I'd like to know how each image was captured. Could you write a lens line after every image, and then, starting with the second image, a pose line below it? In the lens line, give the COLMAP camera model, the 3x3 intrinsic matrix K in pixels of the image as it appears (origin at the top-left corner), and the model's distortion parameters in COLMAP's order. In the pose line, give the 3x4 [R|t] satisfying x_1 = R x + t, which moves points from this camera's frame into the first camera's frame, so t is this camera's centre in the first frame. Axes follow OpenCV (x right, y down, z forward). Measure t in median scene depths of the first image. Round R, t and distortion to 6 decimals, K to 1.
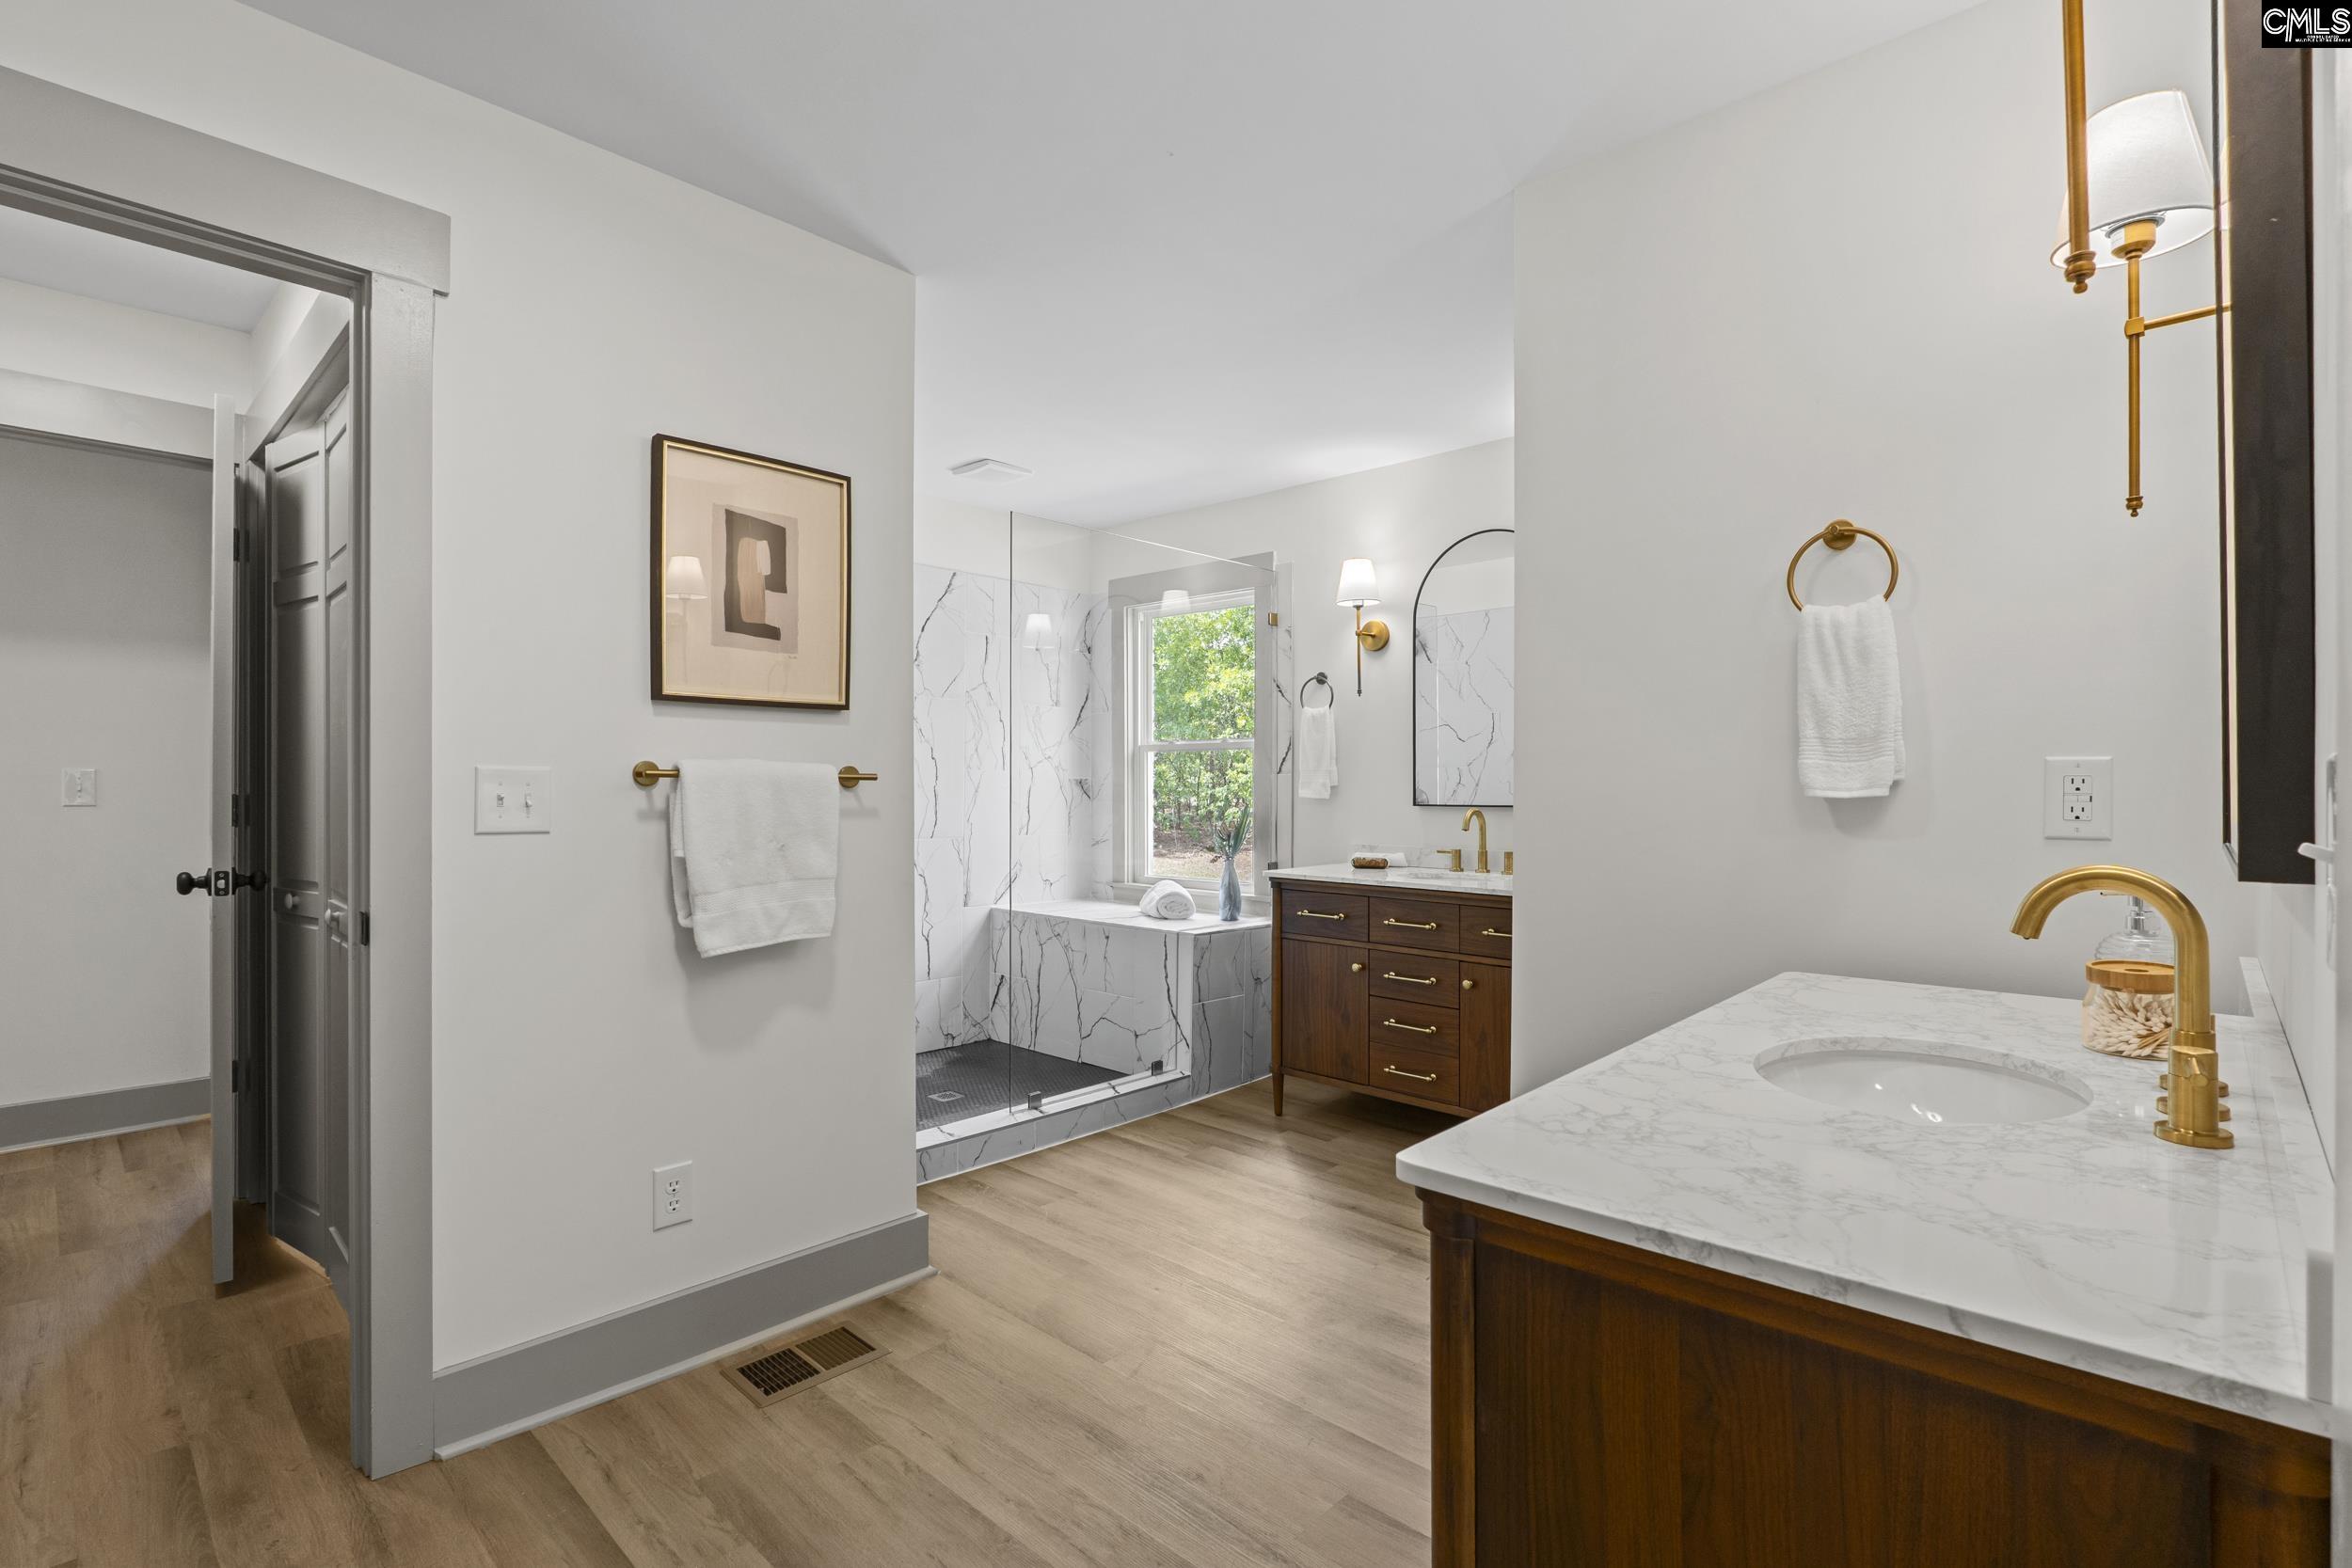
lens RADIAL K [[1077.7, 0, 1164.7], [0, 1077.7, 787.1], [0, 0, 1]] dist [-0.010608, 0.001076]
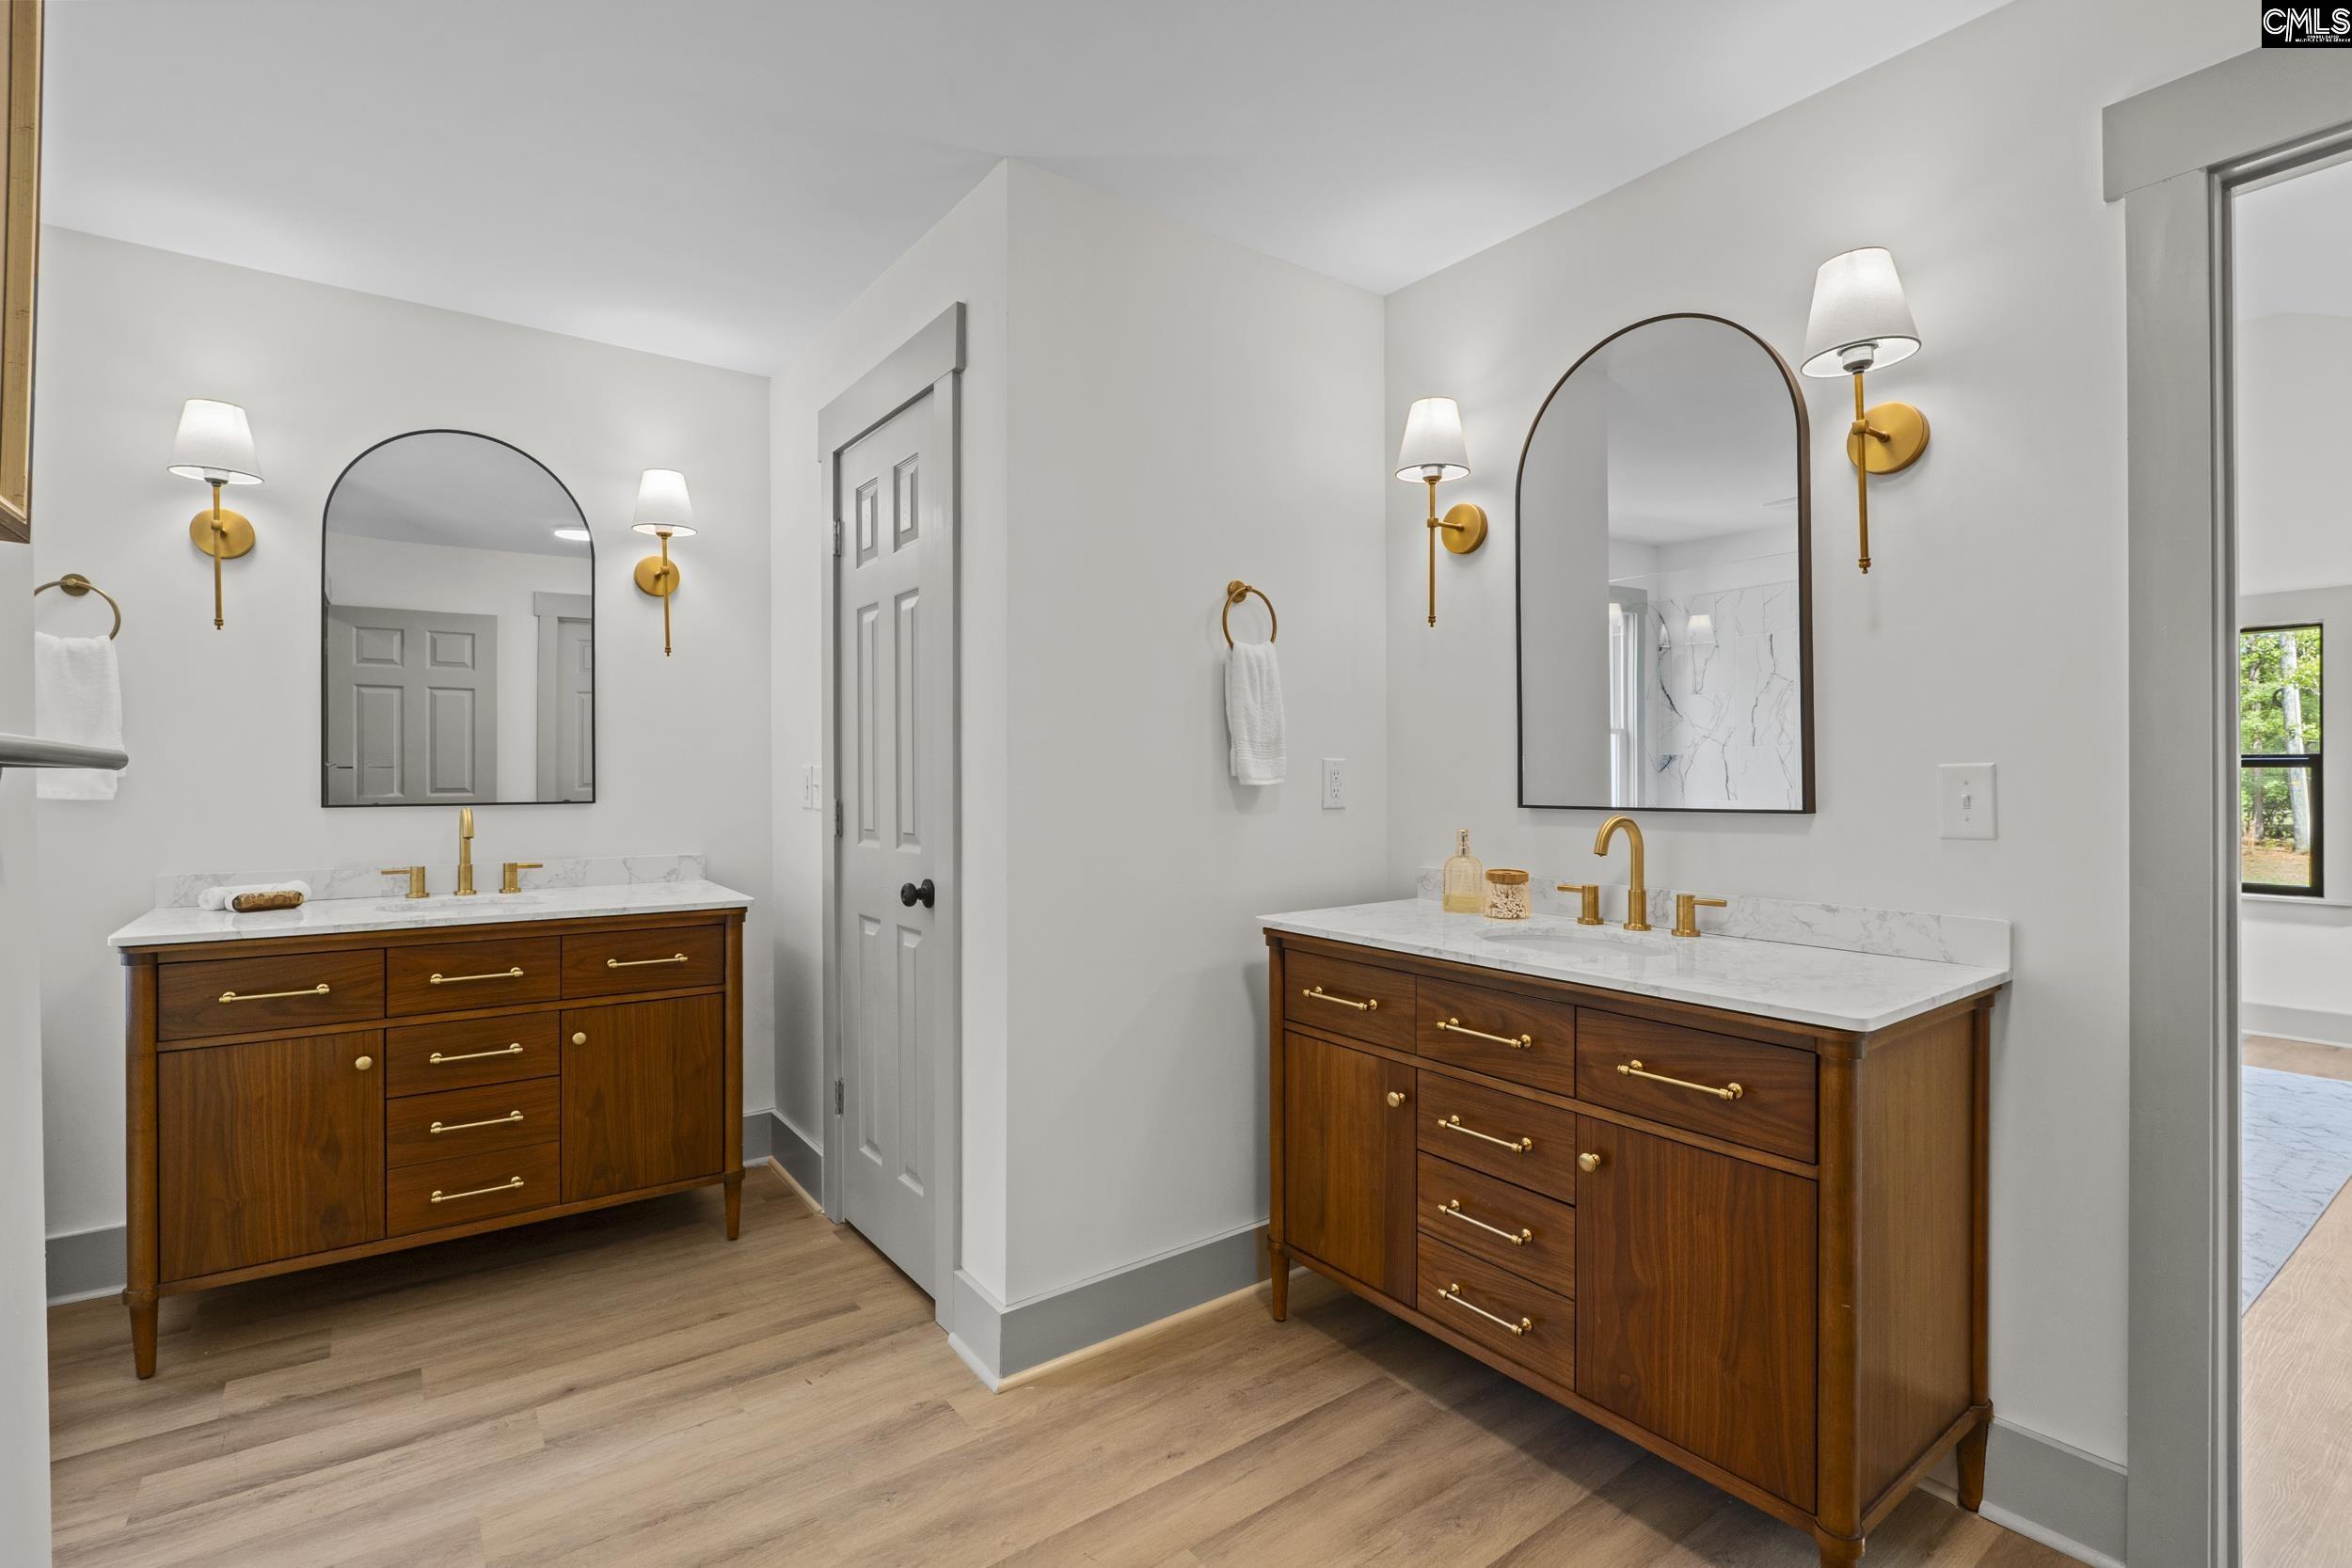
lens RADIAL K [[1077.7, 0, 1171.0], [0, 1077.7, 773.4], [0, 0, 1]] dist [-0.010608, 0.001076]
pose [[0.179266, 0.003606, 0.983794, -0.358764], [0.002130, 0.999990, -0.004053, 0.000256], [-0.983798, 0.002822, 0.179256, 0.413766]]
